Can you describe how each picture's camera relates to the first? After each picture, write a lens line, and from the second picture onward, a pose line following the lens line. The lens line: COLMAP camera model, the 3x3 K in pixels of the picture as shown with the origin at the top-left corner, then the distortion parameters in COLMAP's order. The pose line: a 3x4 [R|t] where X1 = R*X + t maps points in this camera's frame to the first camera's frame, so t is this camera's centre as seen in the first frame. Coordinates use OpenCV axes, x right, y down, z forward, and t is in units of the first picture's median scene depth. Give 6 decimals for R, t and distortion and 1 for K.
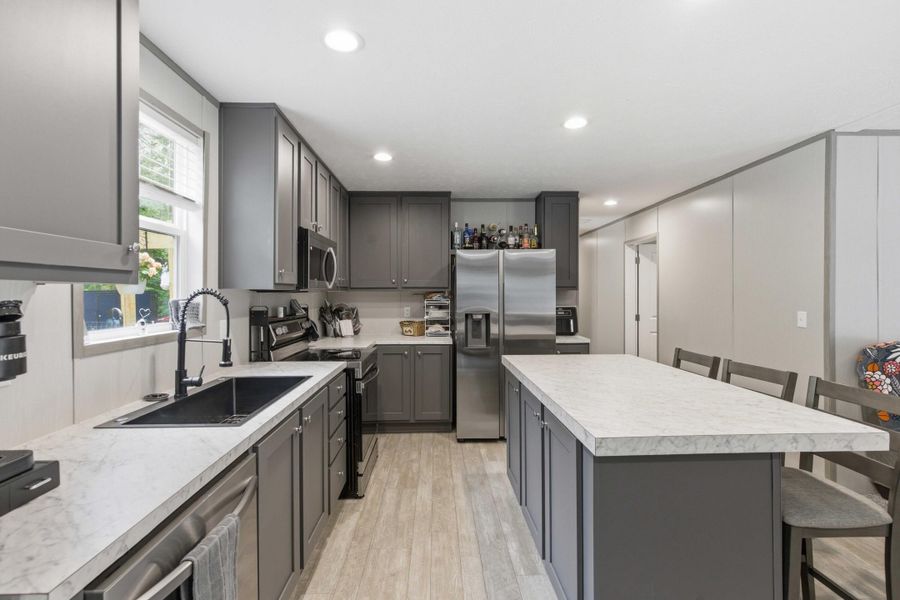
lens RADIAL K [[411.6, 0, 445.1], [0, 411.6, 294.9], [0, 0, 1]] dist [0.002509, -0.000798]
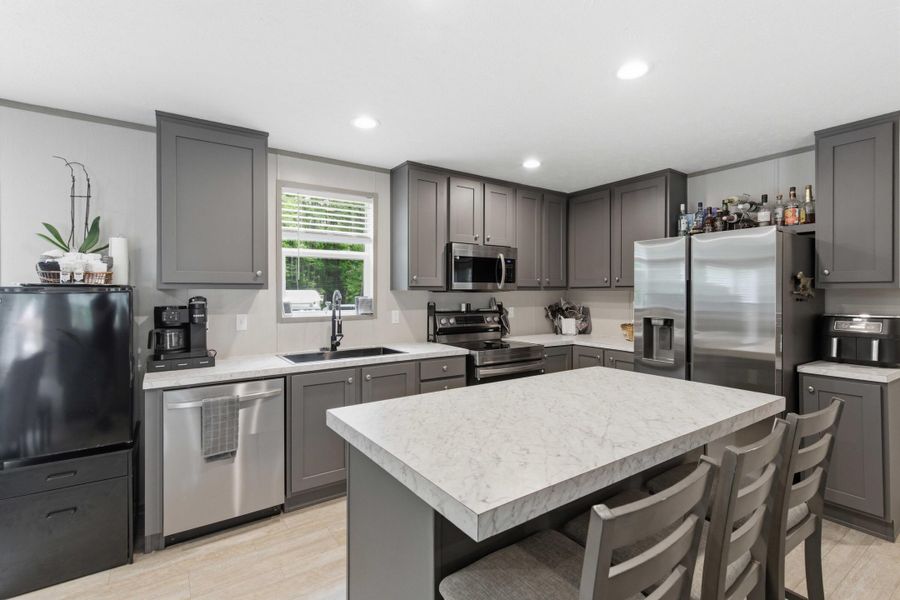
lens RADIAL K [[411.6, 0, 445.1], [0, 411.6, 294.9], [0, 0, 1]] dist [0.002509, -0.000798]
pose [[0.538454, 0.004921, -0.842640, 0.710659], [-0.001059, 0.999986, 0.005163, -0.004636], [0.842654, -0.001887, 0.538452, 0.276875]]
